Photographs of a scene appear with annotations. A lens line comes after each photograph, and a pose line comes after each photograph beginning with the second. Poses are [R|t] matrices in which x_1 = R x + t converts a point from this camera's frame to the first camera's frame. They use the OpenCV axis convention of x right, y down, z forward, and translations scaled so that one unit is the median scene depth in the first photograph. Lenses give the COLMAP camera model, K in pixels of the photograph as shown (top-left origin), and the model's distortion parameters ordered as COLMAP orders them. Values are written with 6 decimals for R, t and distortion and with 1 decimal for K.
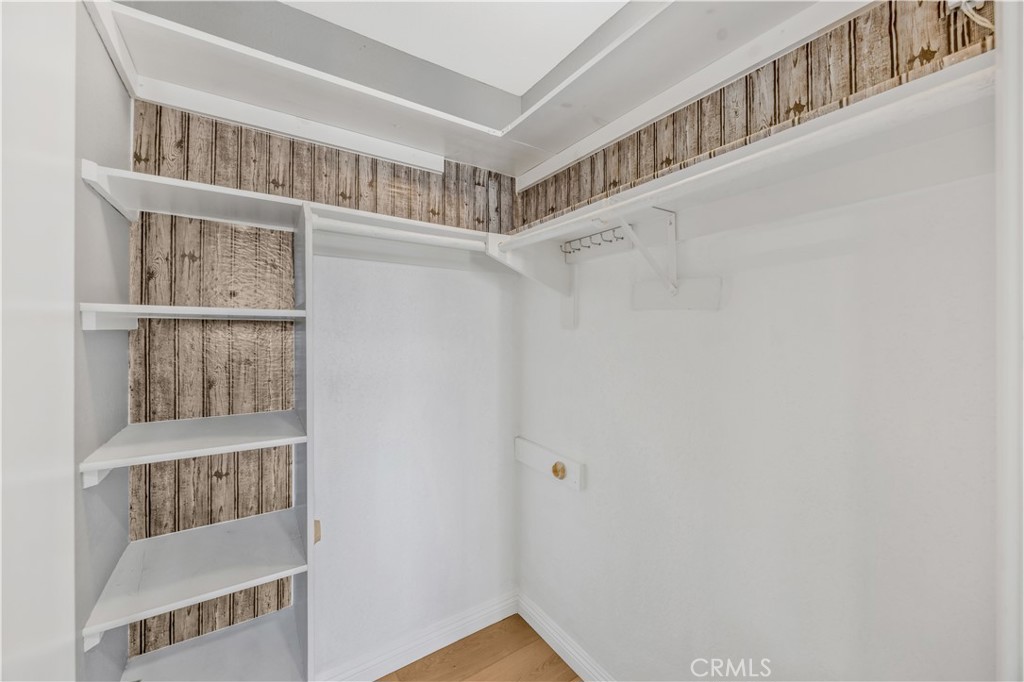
lens RADIAL K [[395.2, 0, 524.5], [0, 395.2, 324.4], [0, 0, 1]] dist [-0.002599, 0.000307]
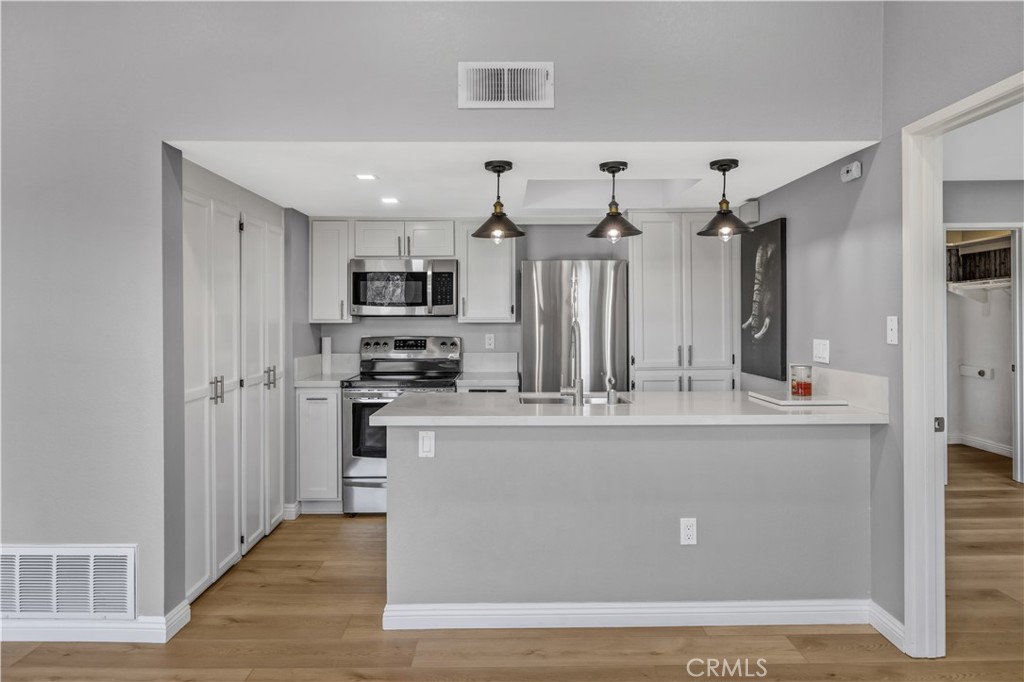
lens RADIAL K [[669.9, 0, 509.4], [0, 669.9, 316.8], [0, 0, 1]] dist [-0.007548, 0.006076]
pose [[0.822789, -0.008398, -0.568285, 0.033088], [0.013856, 0.999890, 0.005286, -0.045209], [0.568178, -0.012223, 0.822815, -3.822072]]
